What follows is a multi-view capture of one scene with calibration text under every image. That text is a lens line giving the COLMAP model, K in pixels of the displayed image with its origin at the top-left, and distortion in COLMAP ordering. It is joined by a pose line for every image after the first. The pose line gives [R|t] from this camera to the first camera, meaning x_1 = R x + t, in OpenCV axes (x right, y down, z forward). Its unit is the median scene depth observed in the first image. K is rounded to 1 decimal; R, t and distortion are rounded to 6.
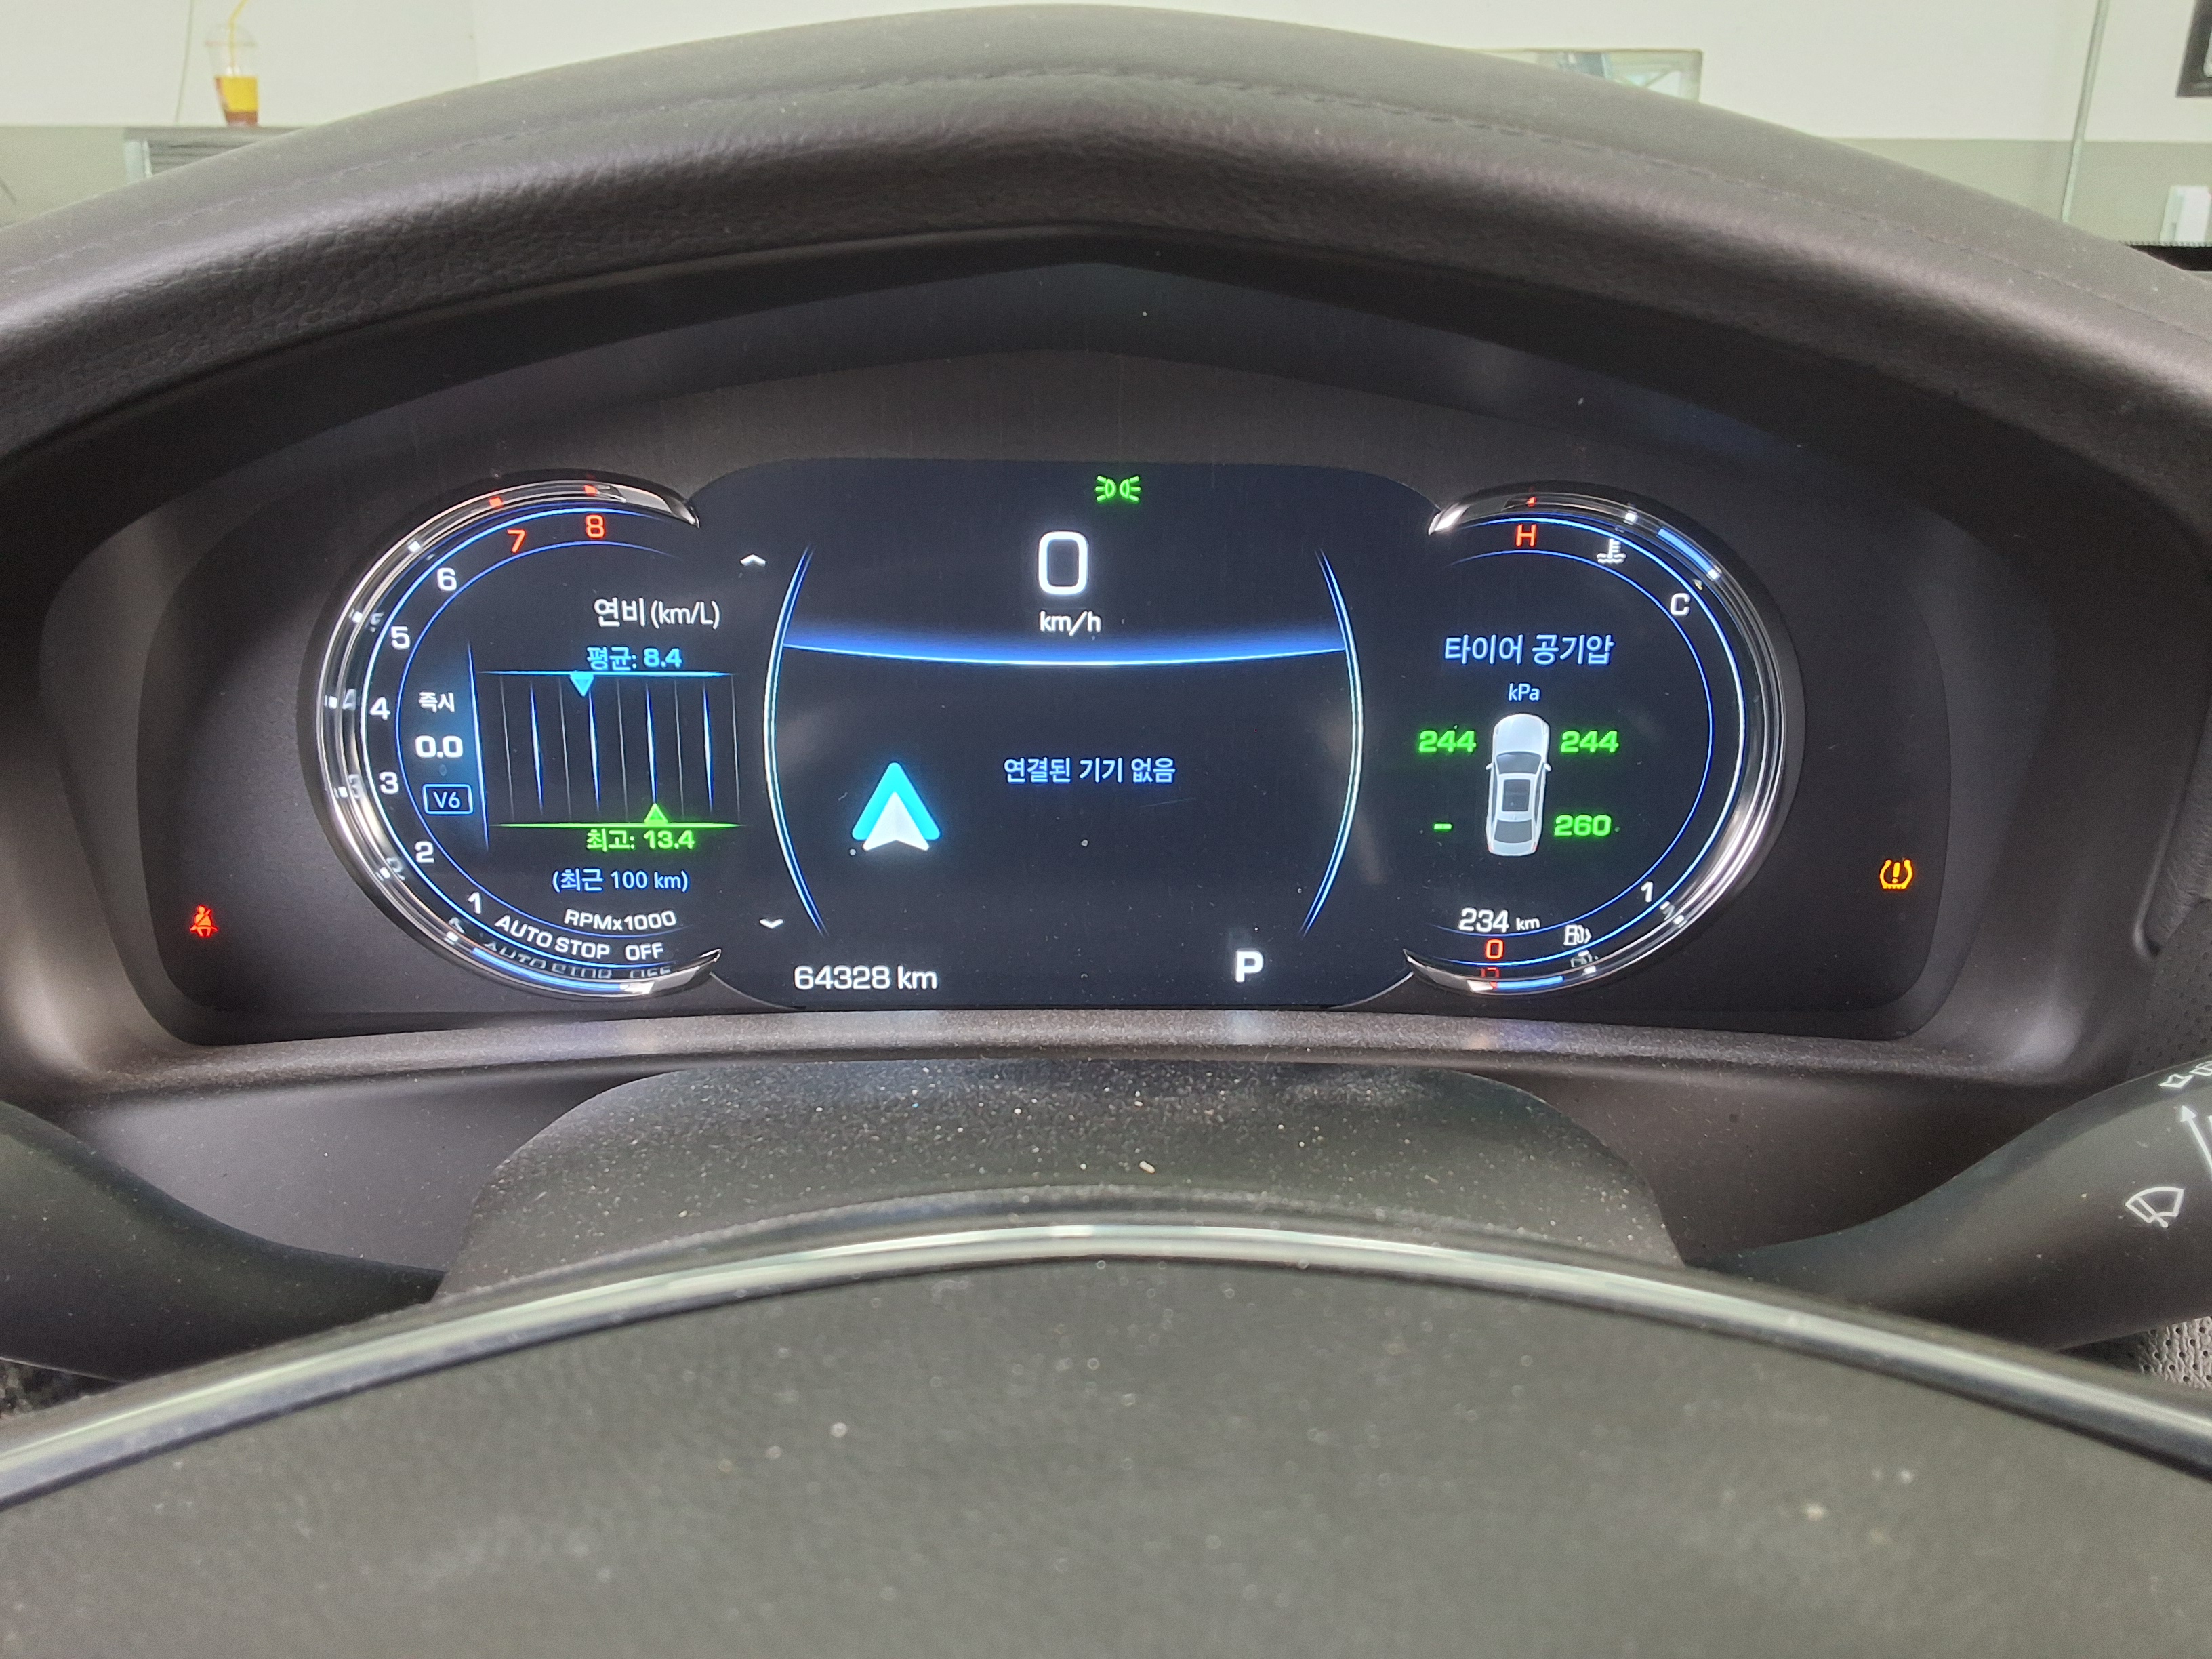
lens RADIAL K [[1804.7, 0, 1101.4], [0, 1804.7, 827.5], [0, 0, 1]] dist [0.177235, -0.369118]
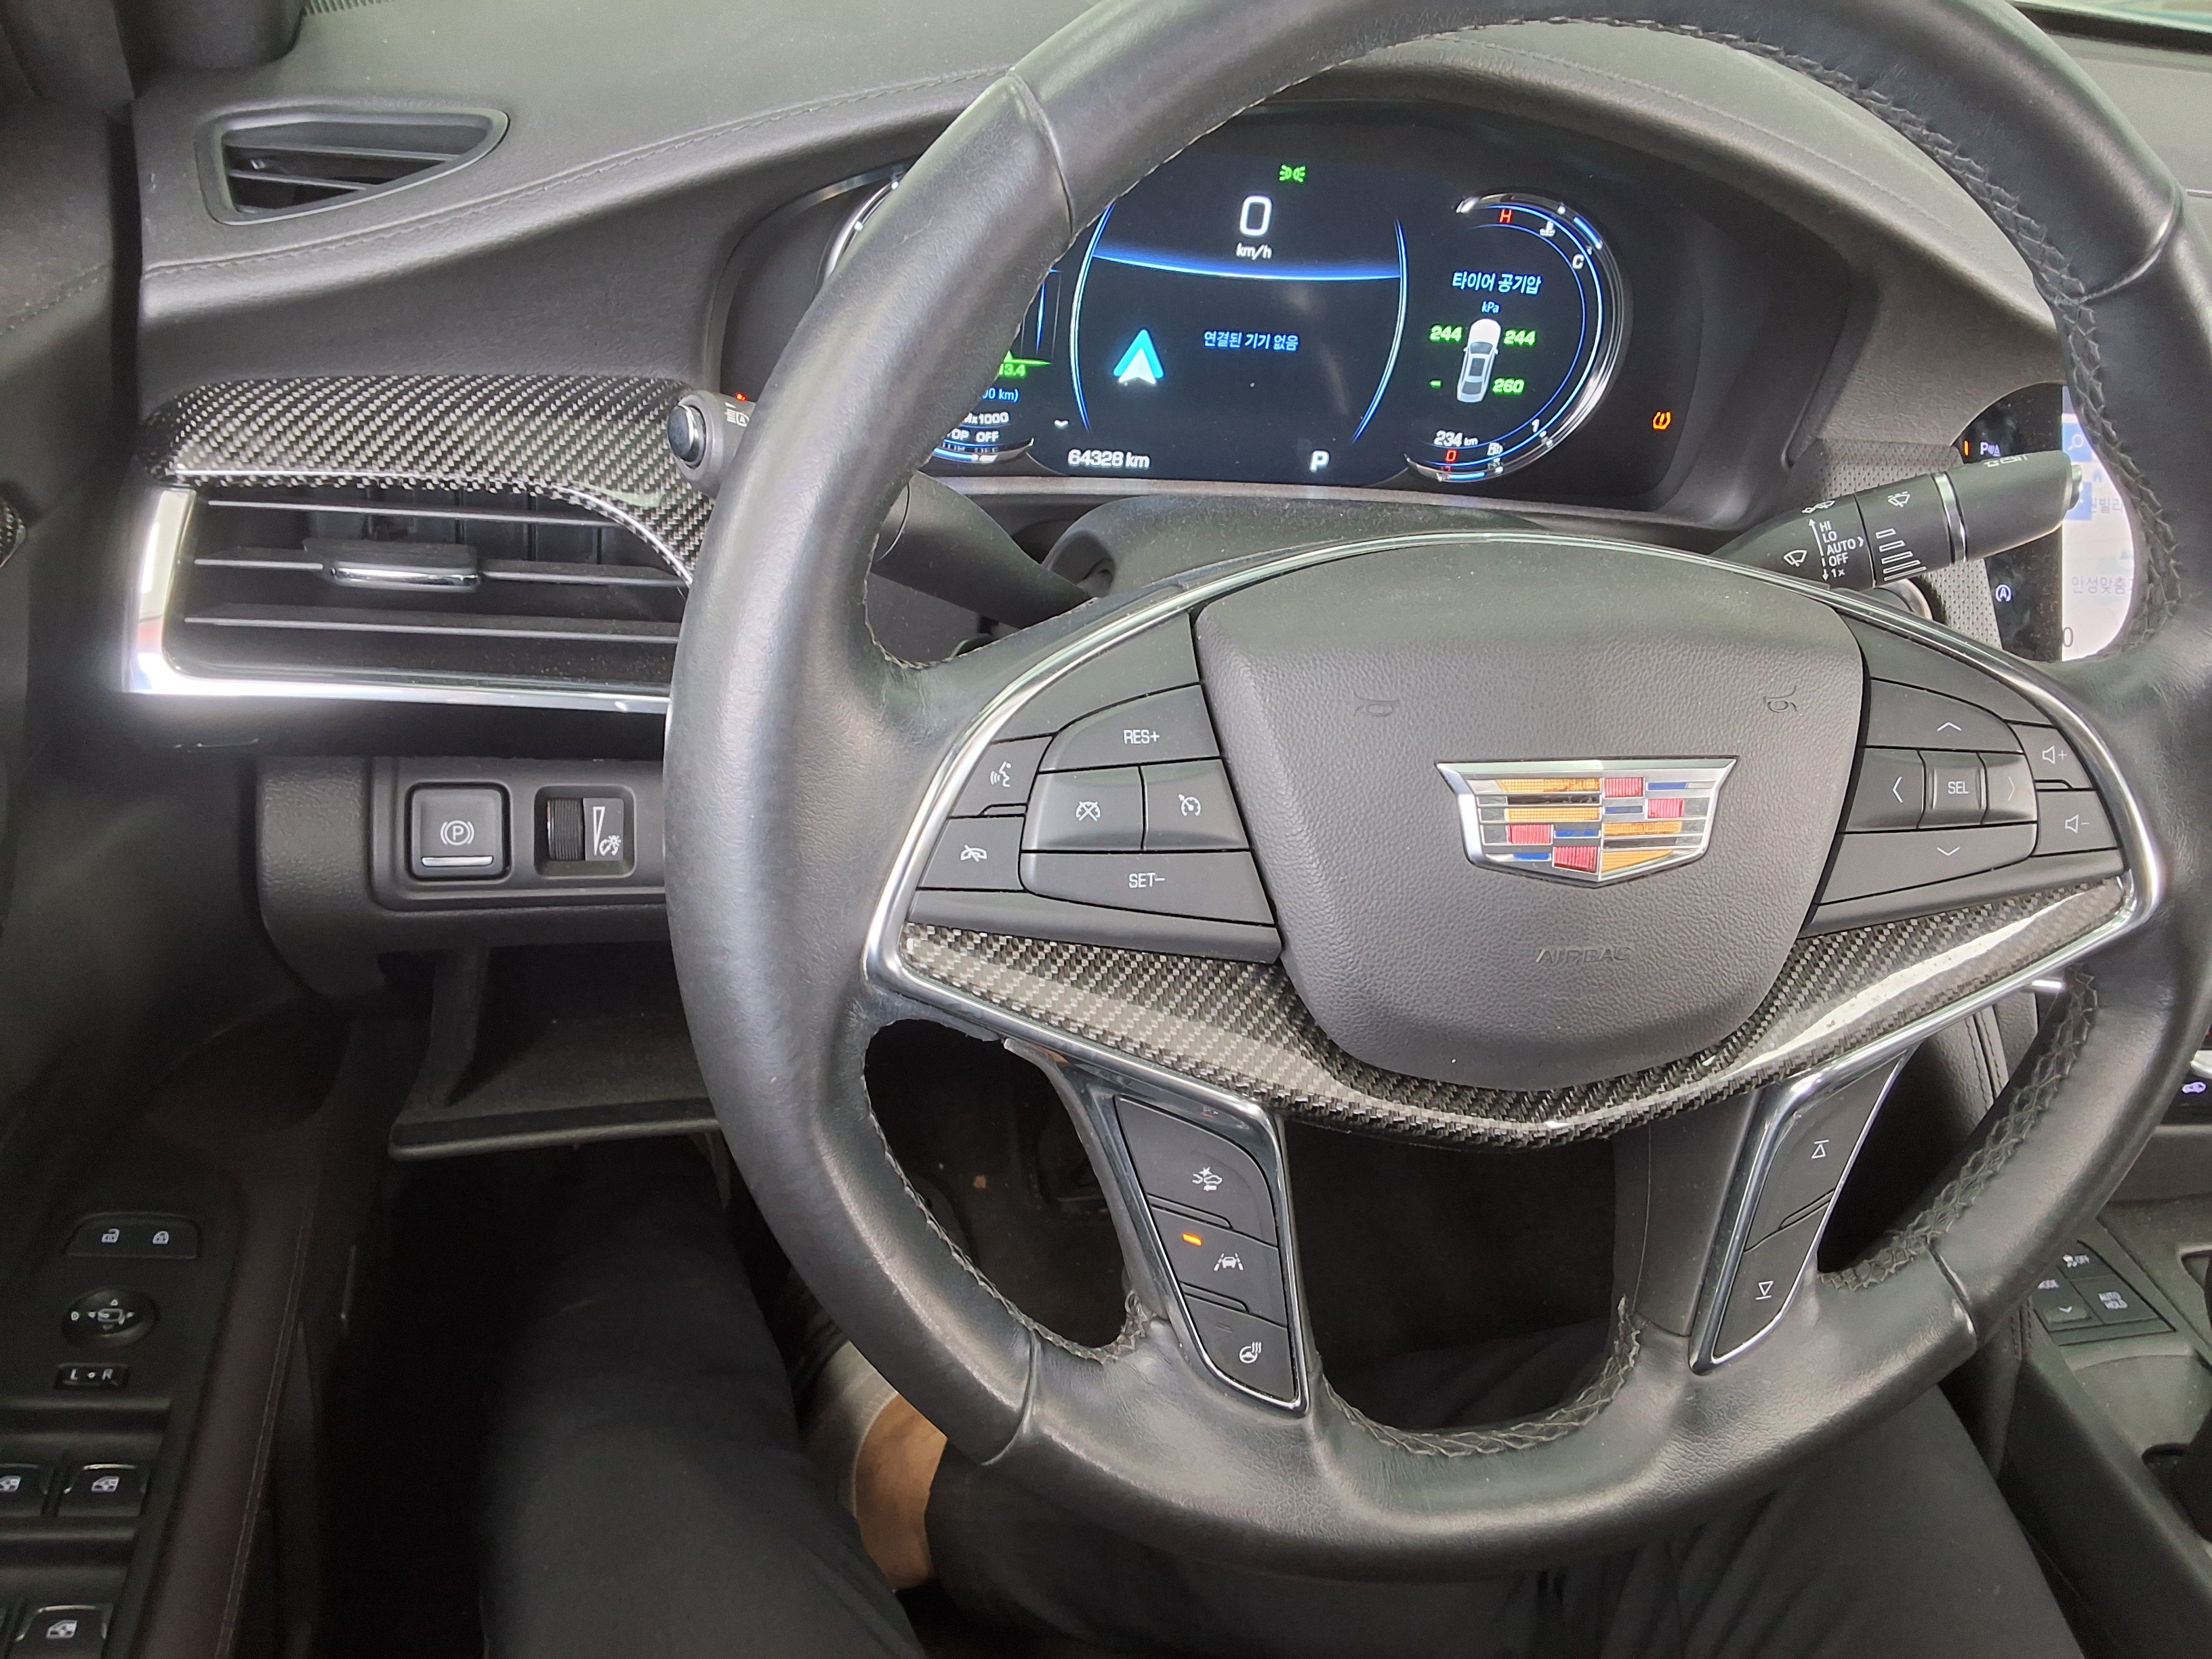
lens RADIAL K [[1804.7, 0, 1101.4], [0, 1804.7, 827.5], [0, 0, 1]] dist [0.177235, -0.369118]
pose [[0.978868, 0.000703, 0.204493, -0.506175], [-0.051879, 0.968132, 0.245007, -0.001378], [-0.197804, -0.250439, 0.947710, -0.751867]]
